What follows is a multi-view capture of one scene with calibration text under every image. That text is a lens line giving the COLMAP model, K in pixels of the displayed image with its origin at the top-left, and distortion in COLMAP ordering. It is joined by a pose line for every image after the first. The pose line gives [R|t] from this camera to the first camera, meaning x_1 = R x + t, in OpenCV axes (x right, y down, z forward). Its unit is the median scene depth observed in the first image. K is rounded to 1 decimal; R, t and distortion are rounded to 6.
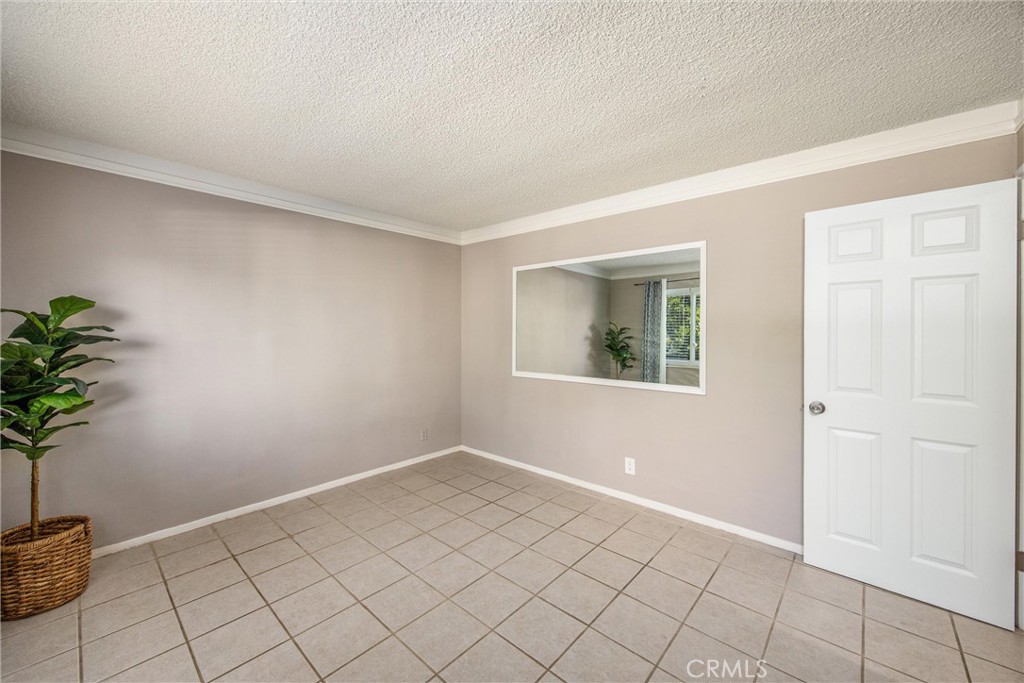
lens RADIAL K [[396.3, 0, 512.5], [0, 396.3, 331.6], [0, 0, 1]] dist [-0.007674, 0.000293]
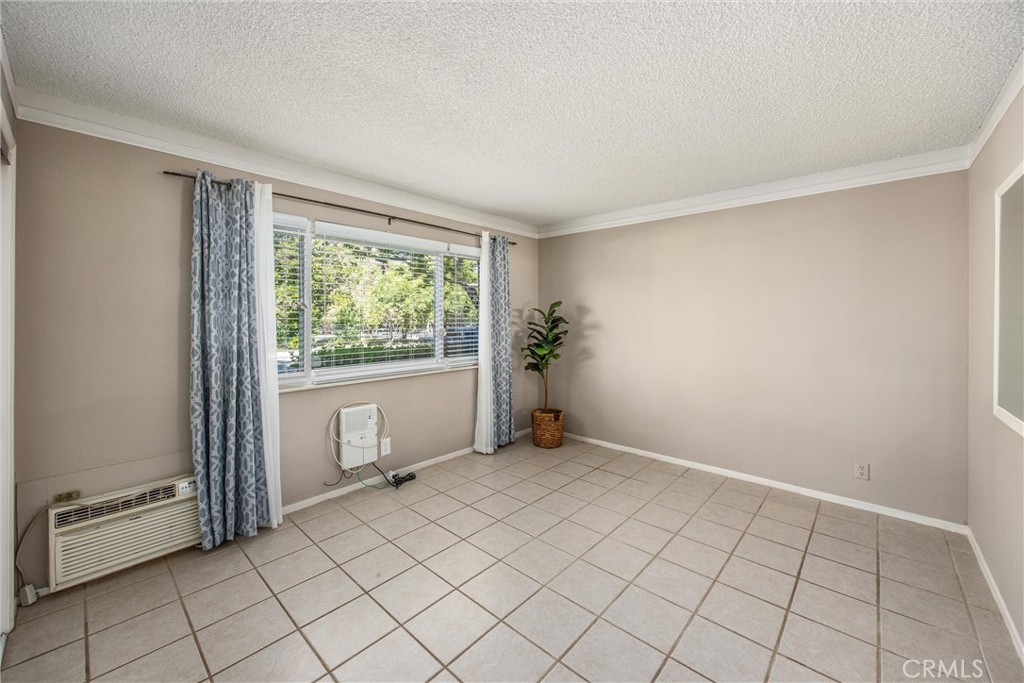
lens RADIAL K [[396.3, 0, 512.7], [0, 396.3, 324.5], [0, 0, 1]] dist [-0.007674, 0.000293]
pose [[-0.014601, 0.015024, -0.999781, 0.661436], [-0.007522, 0.999857, 0.015135, 0.000697], [0.999865, 0.007742, -0.014485, 0.576276]]
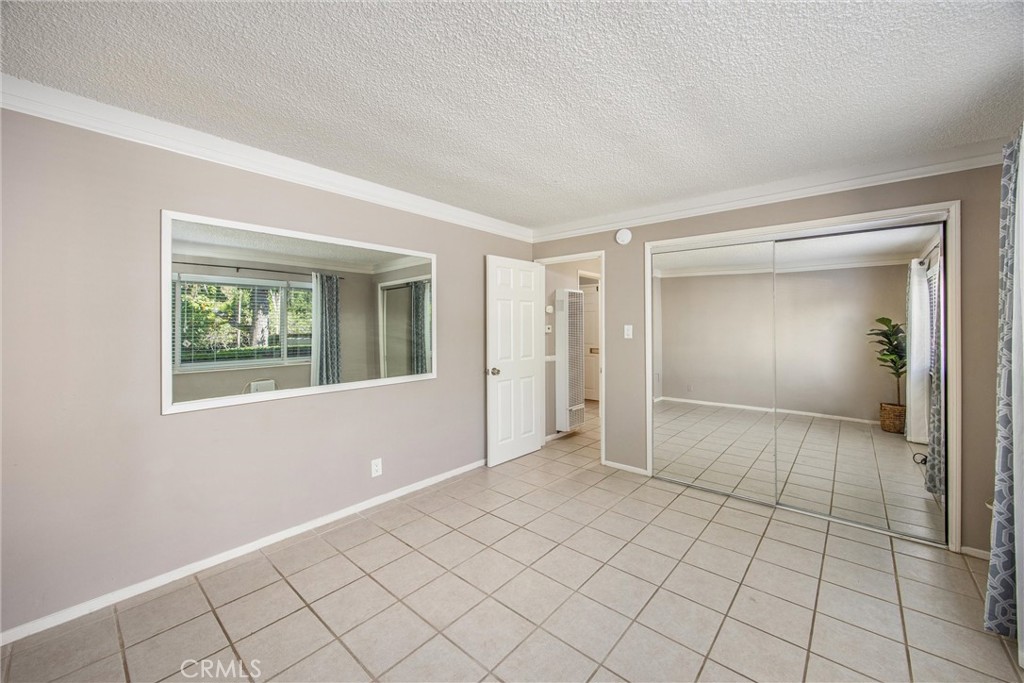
lens RADIAL K [[396.3, 0, 516.1], [0, 396.3, 325.2], [0, 0, 1]] dist [-0.007674, 0.000293]
pose [[-0.016411, -0.002368, 0.999863, -0.737500], [0.008409, 0.999962, 0.002506, -0.007128], [-0.999830, 0.008449, -0.016390, 0.741071]]
